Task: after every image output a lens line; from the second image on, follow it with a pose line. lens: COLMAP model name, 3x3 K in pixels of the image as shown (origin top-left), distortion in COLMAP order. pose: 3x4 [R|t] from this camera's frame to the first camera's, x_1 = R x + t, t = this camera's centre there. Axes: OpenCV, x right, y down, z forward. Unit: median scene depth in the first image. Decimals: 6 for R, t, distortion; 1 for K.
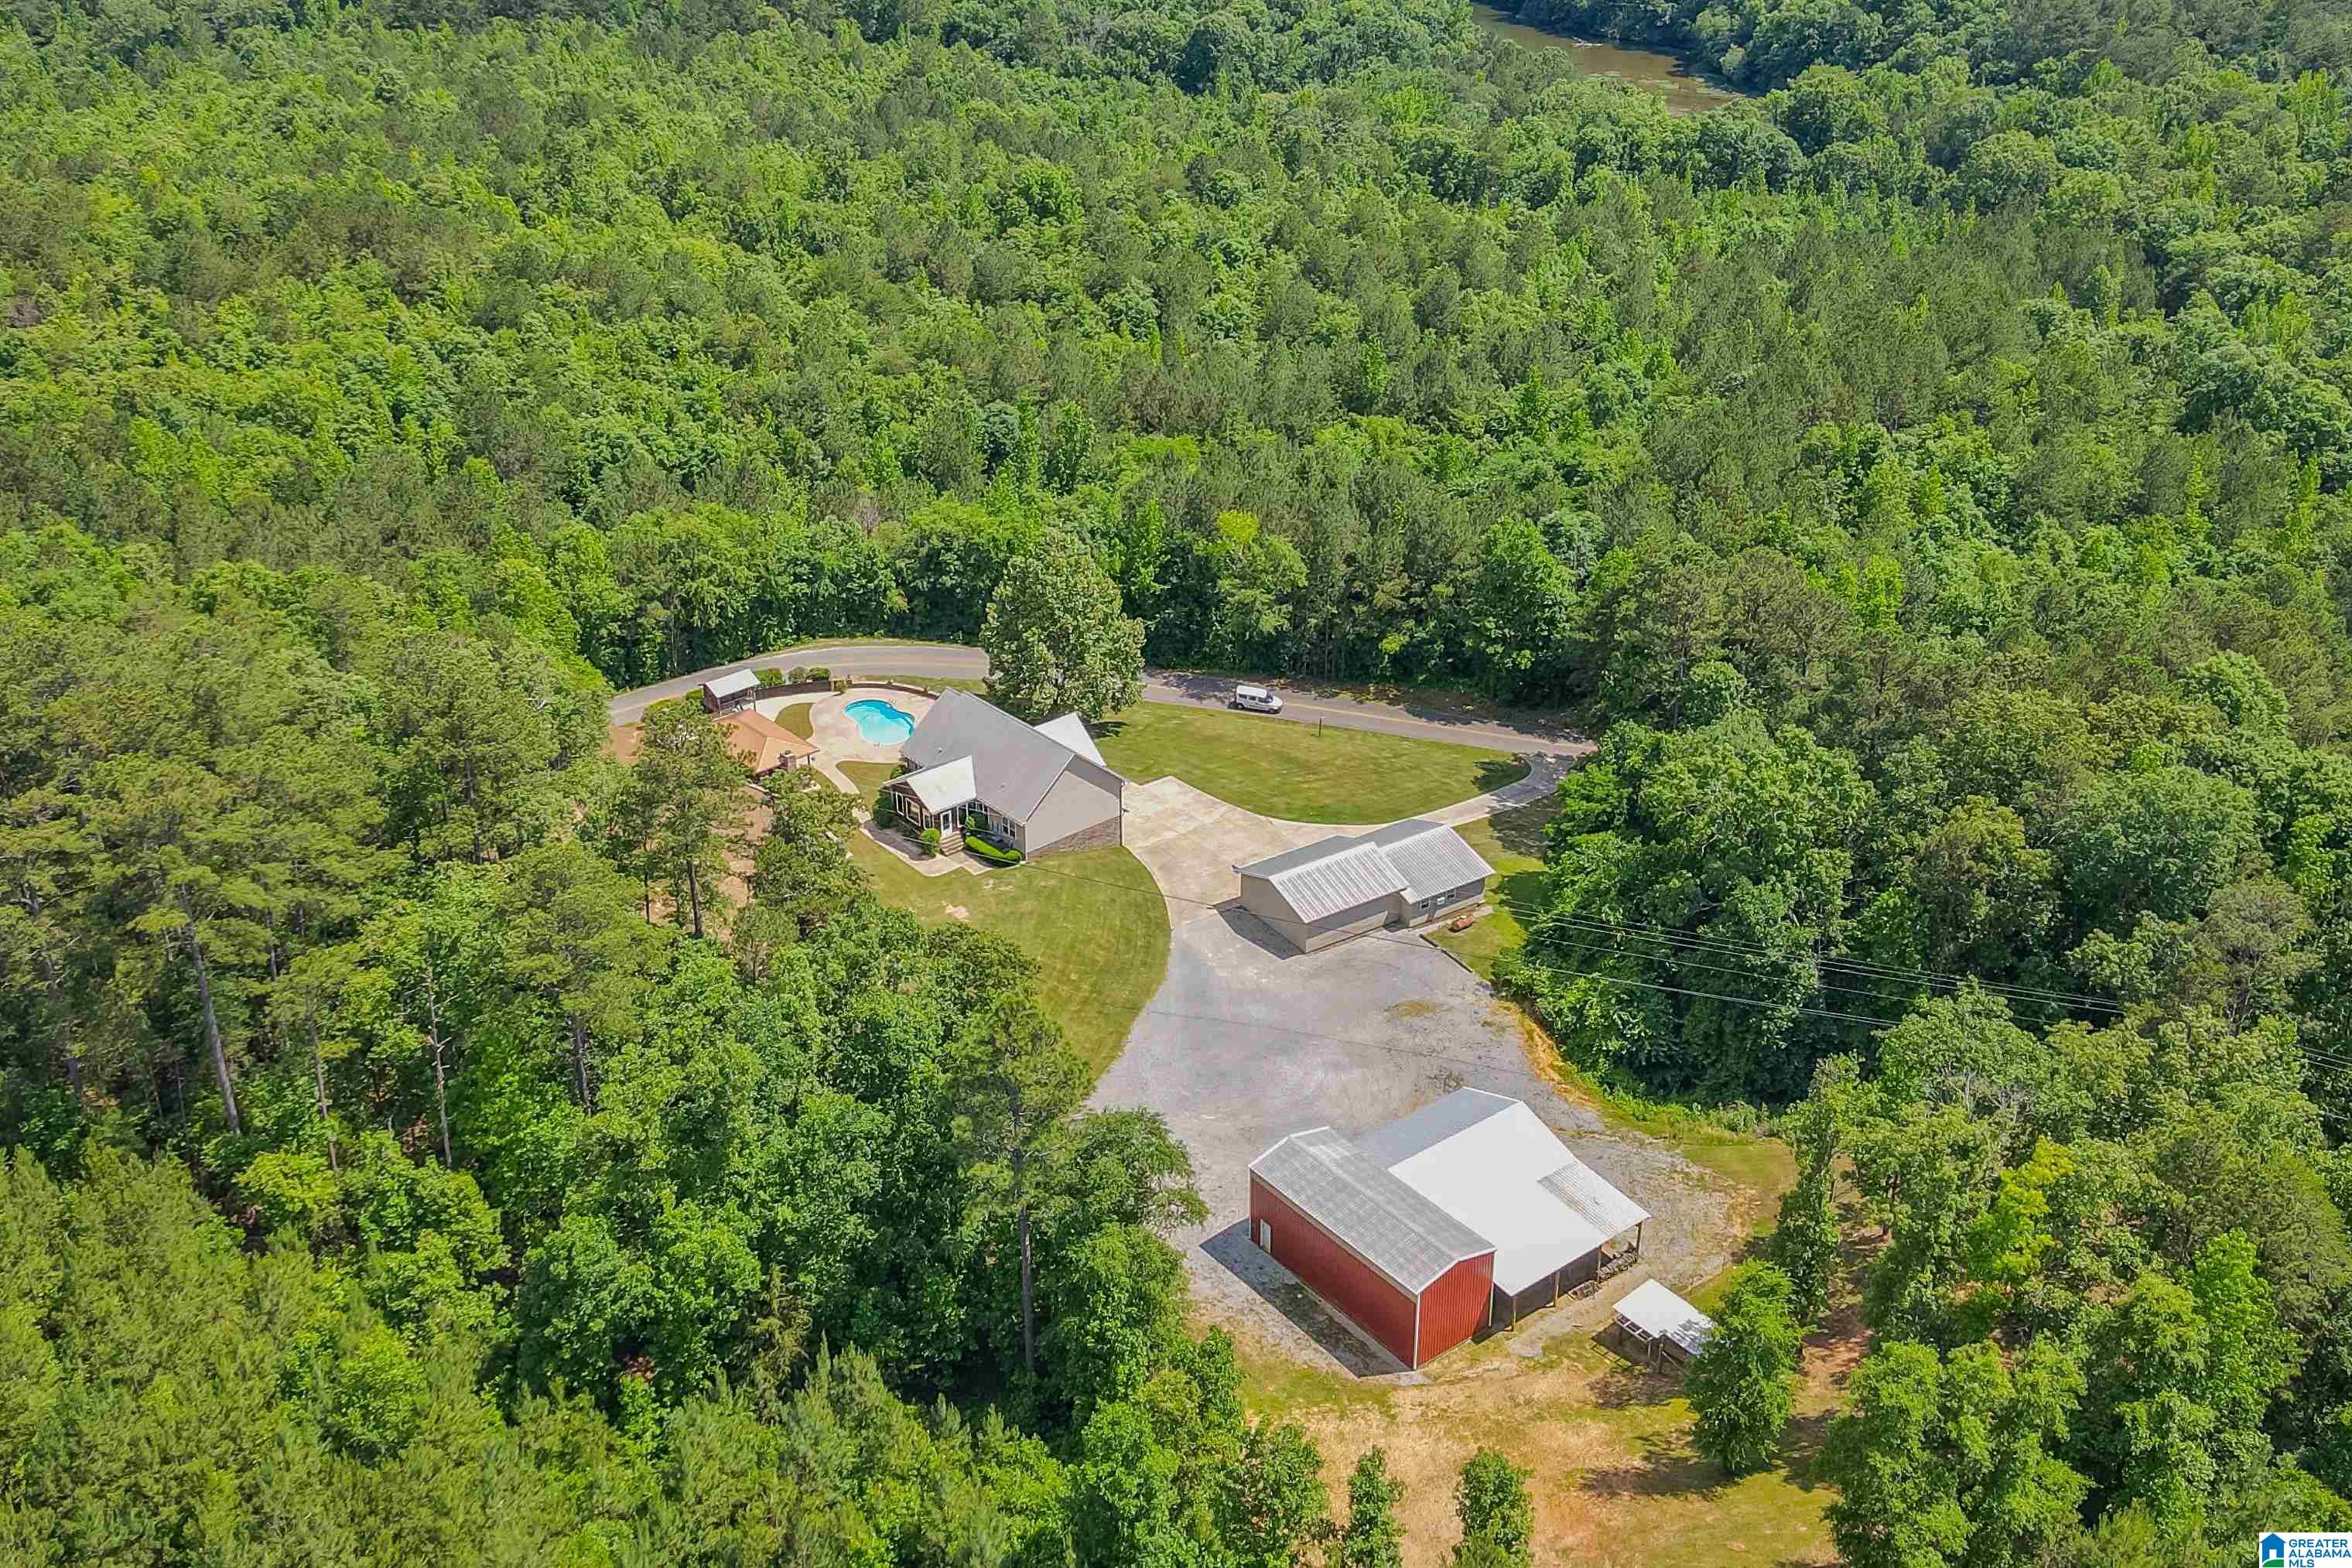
lens RADIAL K [[2071.1, 0, 1146.0], [0, 2071.1, 786.6], [0, 0, 1]] dist [-0.045353, 0.163252]
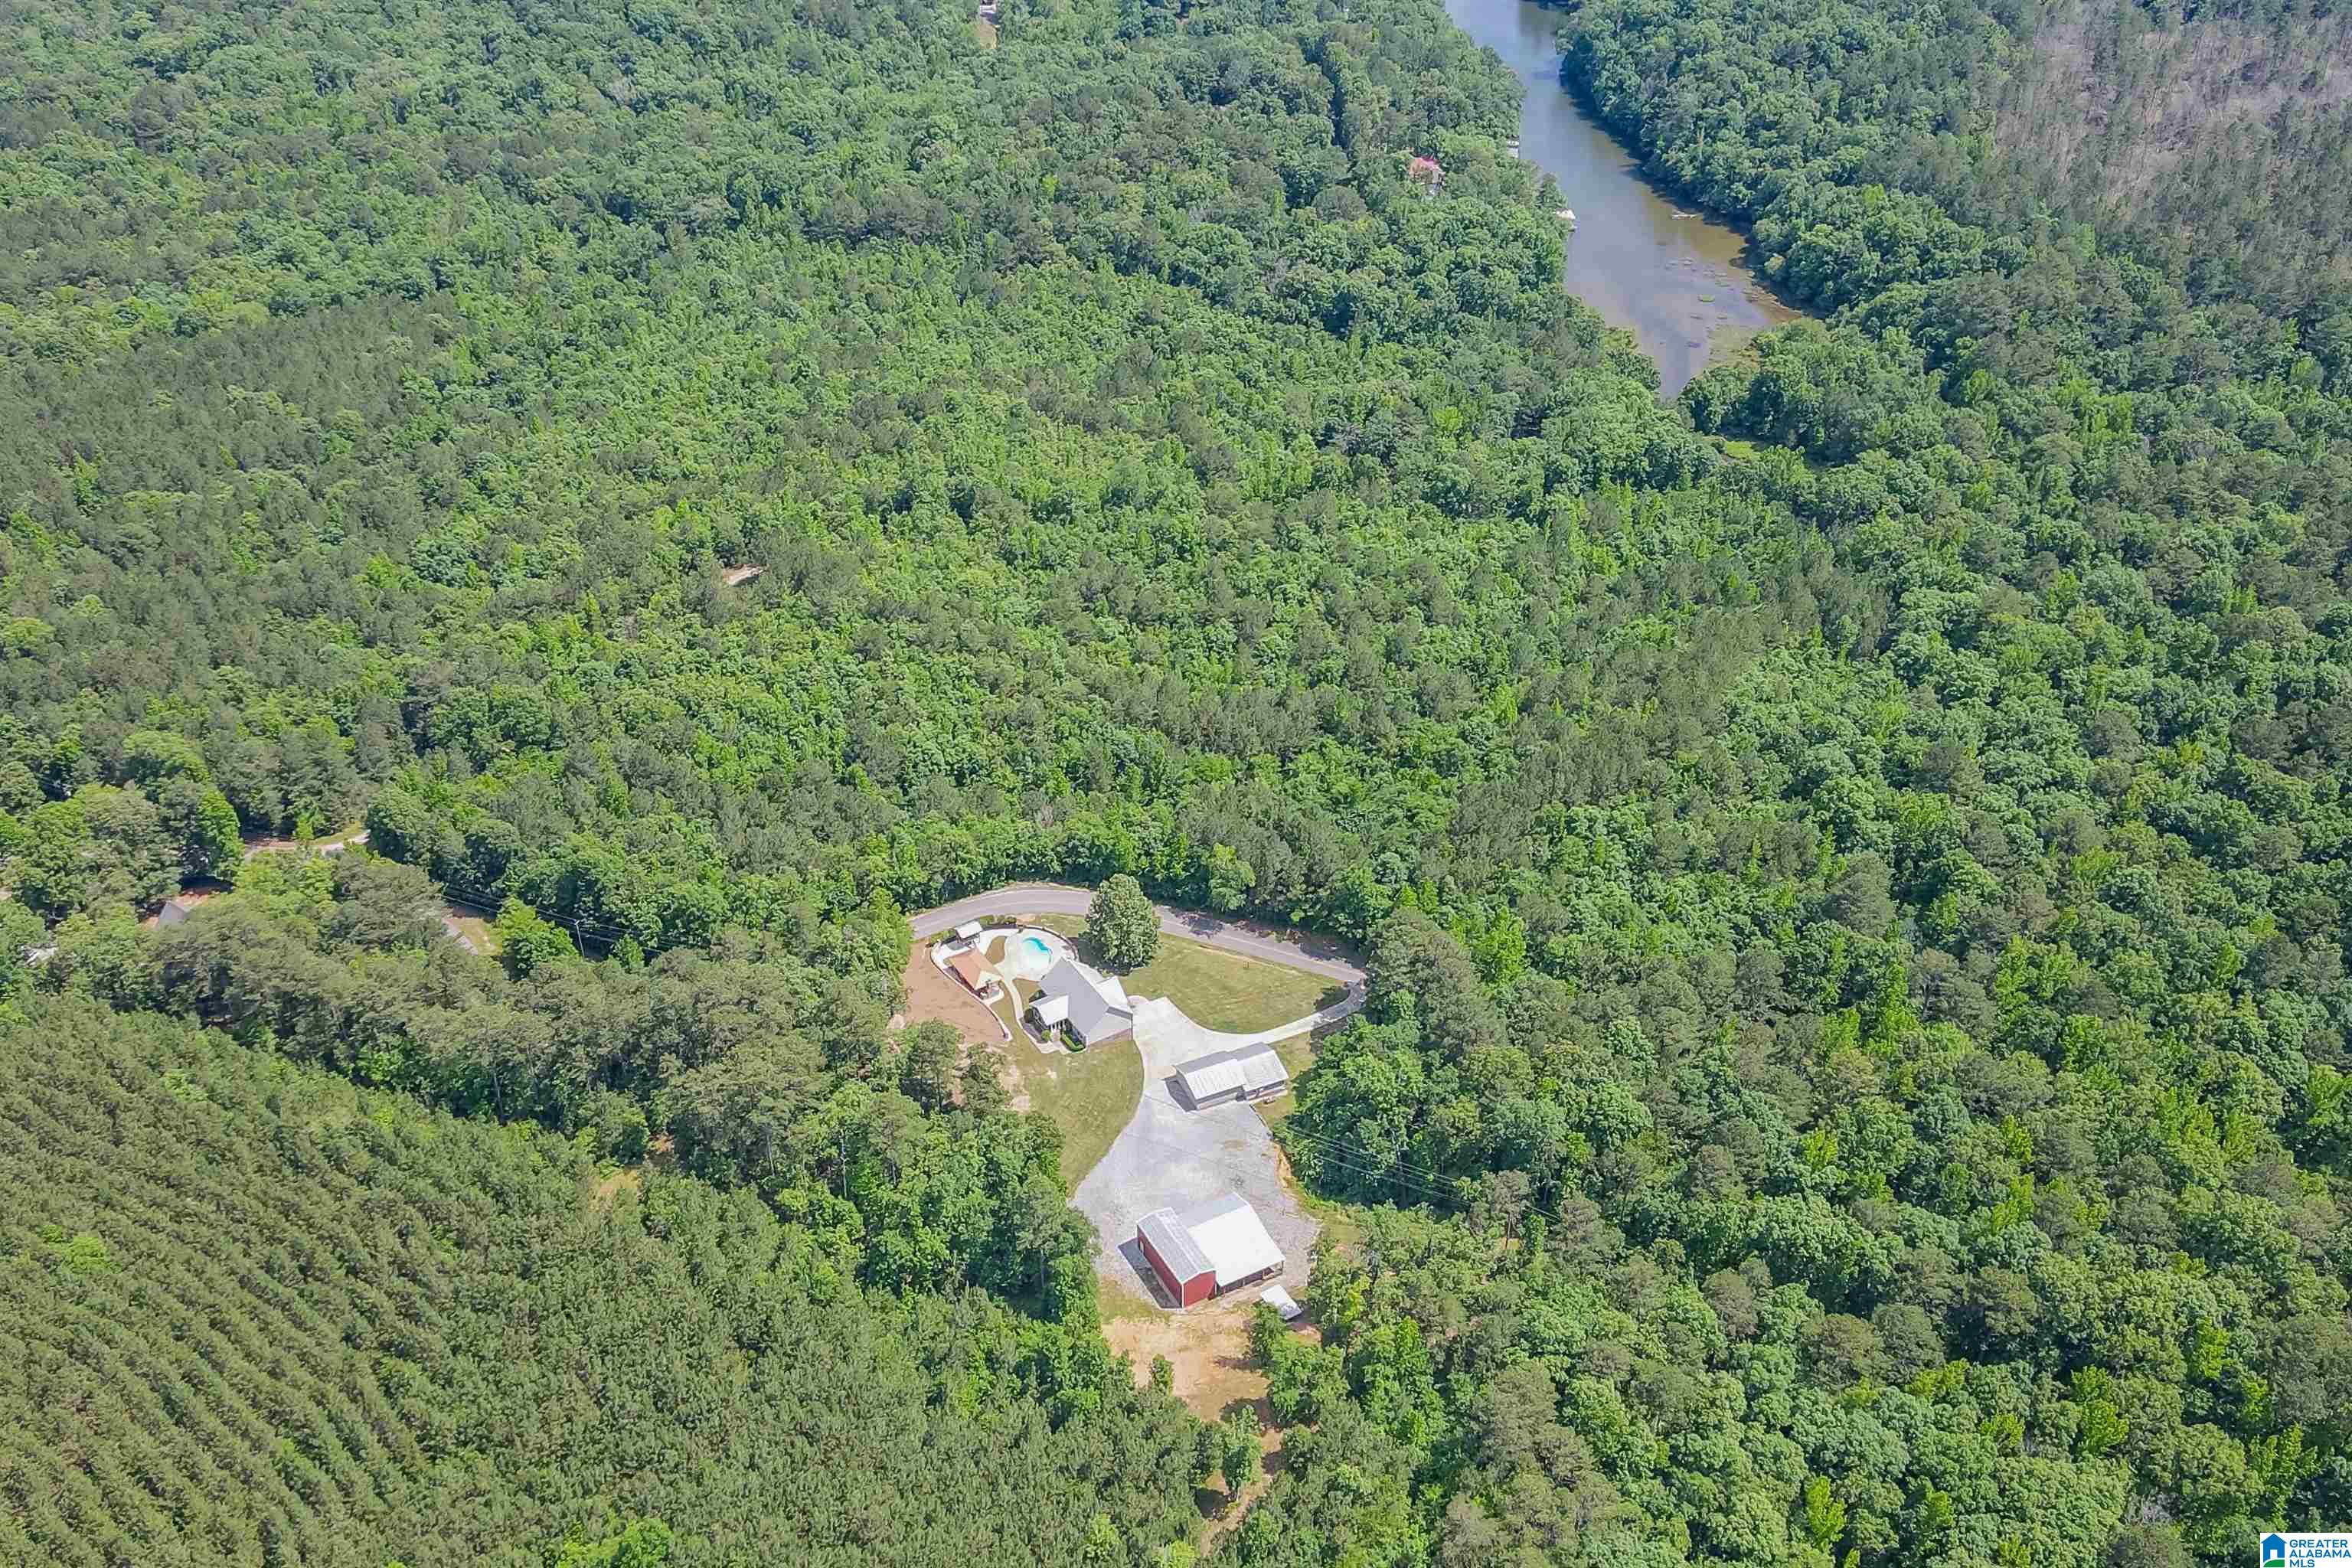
lens RADIAL K [[2048.9, 0, 1117.4], [0, 2048.9, 787.0], [0, 0, 1]] dist [-0.016834, 0.059663]
pose [[0.983968, 0.086338, -0.156051, 0.336827], [-0.060365, 0.984592, 0.164120, -0.689720], [0.167816, -0.152069, 0.974019, -1.278077]]
